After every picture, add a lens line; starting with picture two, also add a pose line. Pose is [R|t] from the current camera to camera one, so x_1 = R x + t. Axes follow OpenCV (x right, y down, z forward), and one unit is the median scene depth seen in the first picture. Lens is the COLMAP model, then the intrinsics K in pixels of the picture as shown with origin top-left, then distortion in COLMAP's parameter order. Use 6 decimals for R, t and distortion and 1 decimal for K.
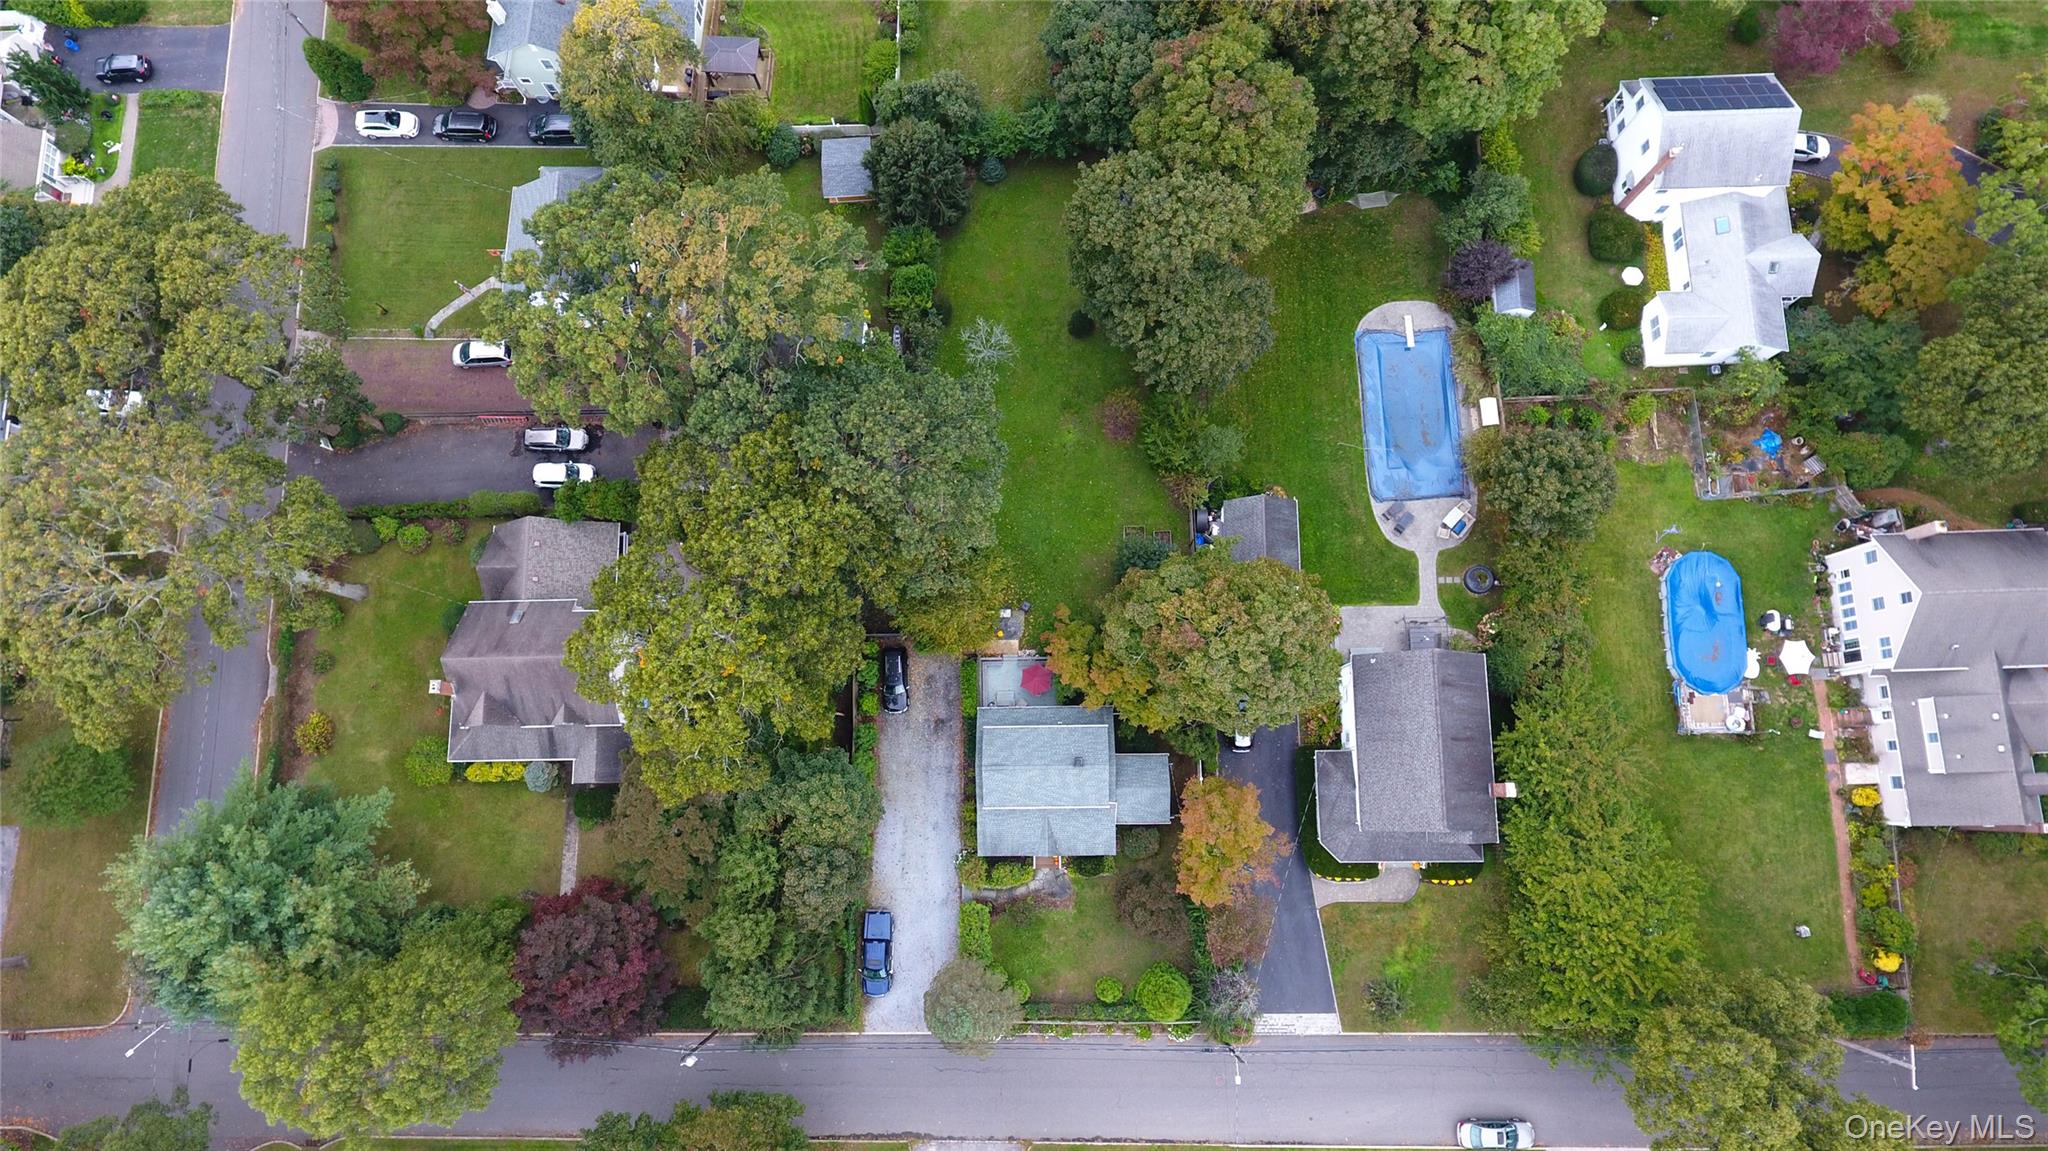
lens RADIAL K [[1219.3, 0, 1024.0], [0, 1219.3, 575.5], [0, 0, 1]] dist [-0.005910, -0.000486]
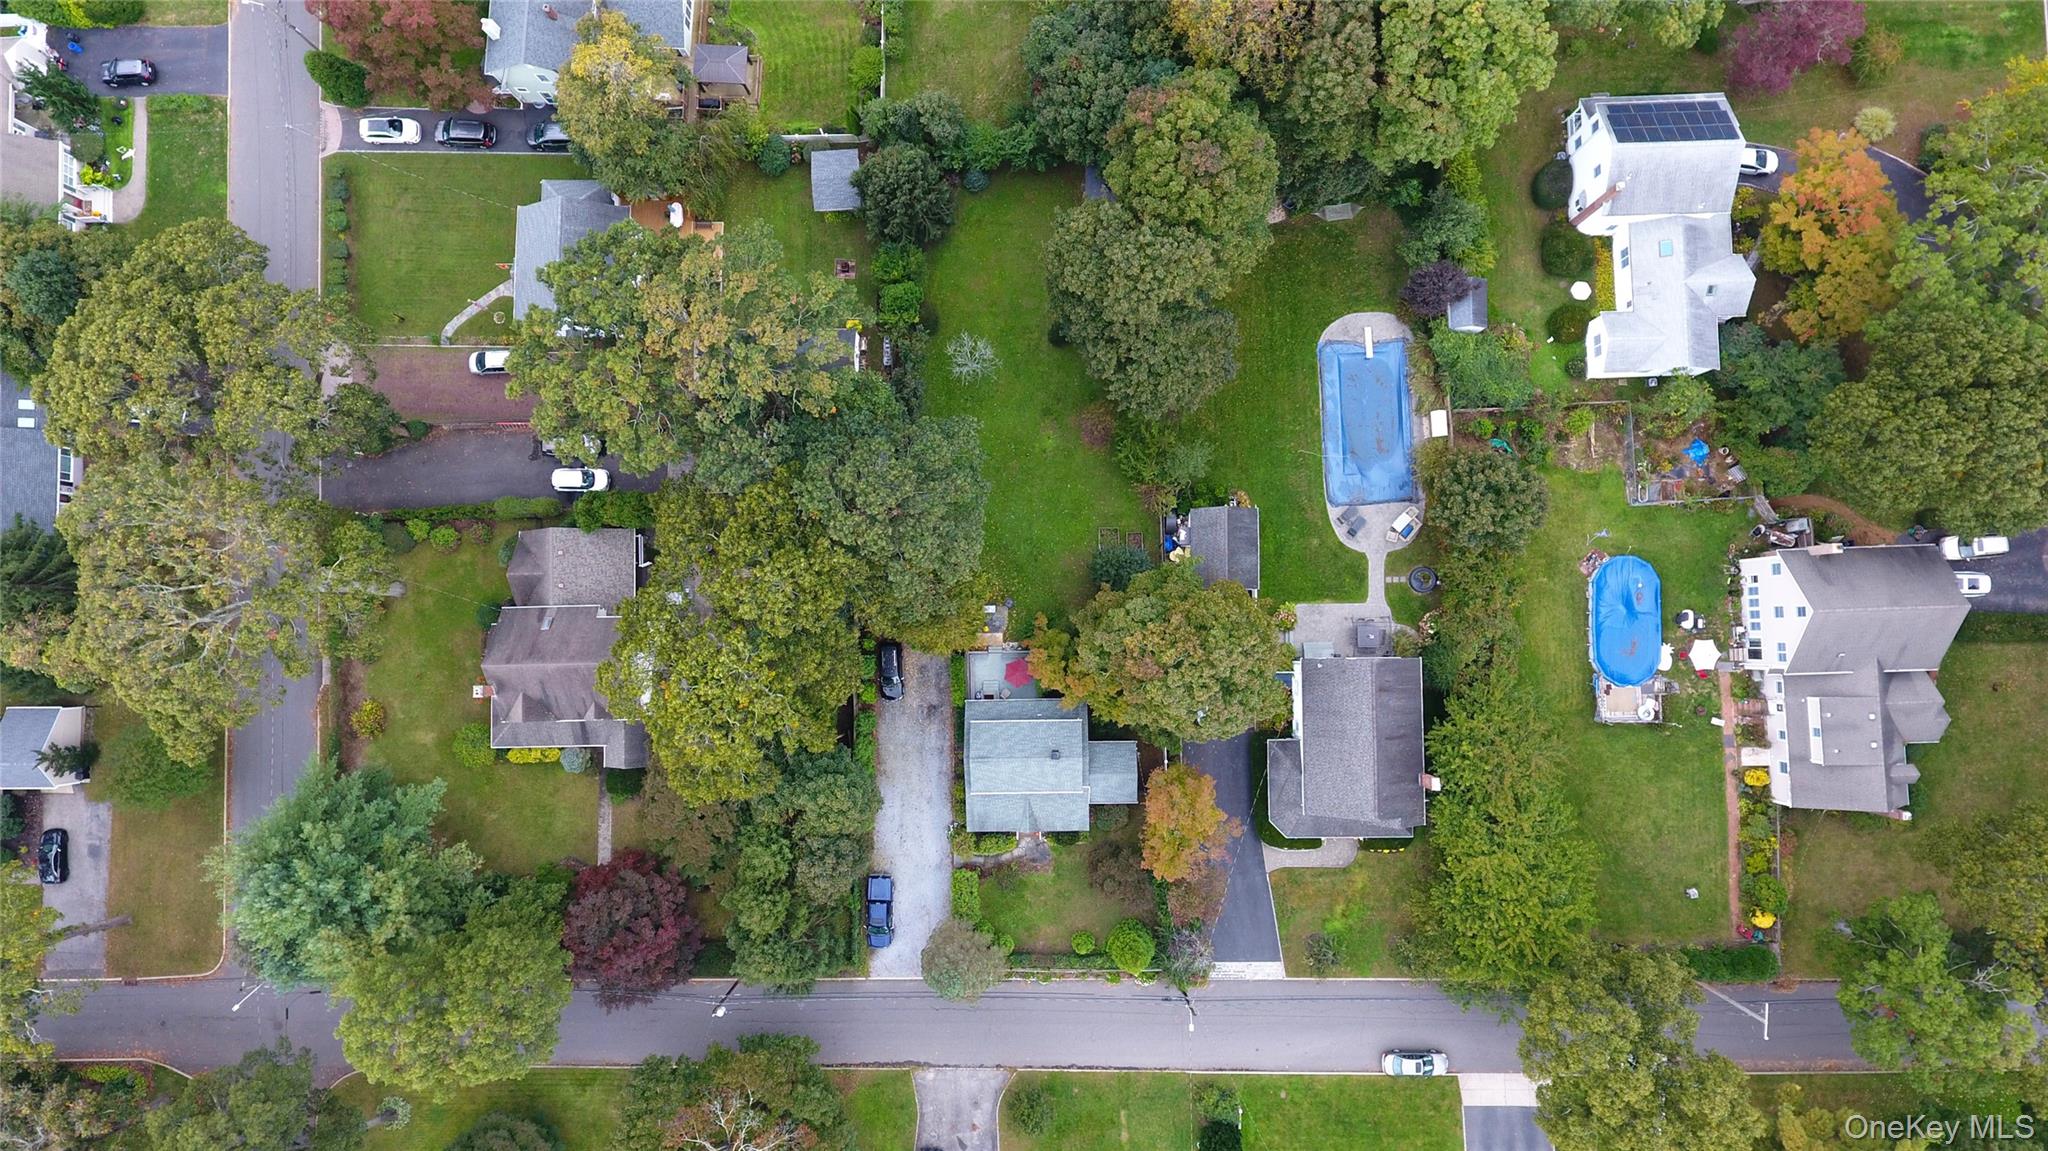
lens RADIAL K [[1221.7, 0, 1026.5], [0, 1221.7, 575.7], [0, 0, 1]] dist [-0.005307, -0.002305]
pose [[0.999990, -0.004429, 0.000480, 0.017741], [0.004326, 0.991069, 0.133280, -0.155829], [-0.001066, -0.133276, 0.991078, -0.090880]]
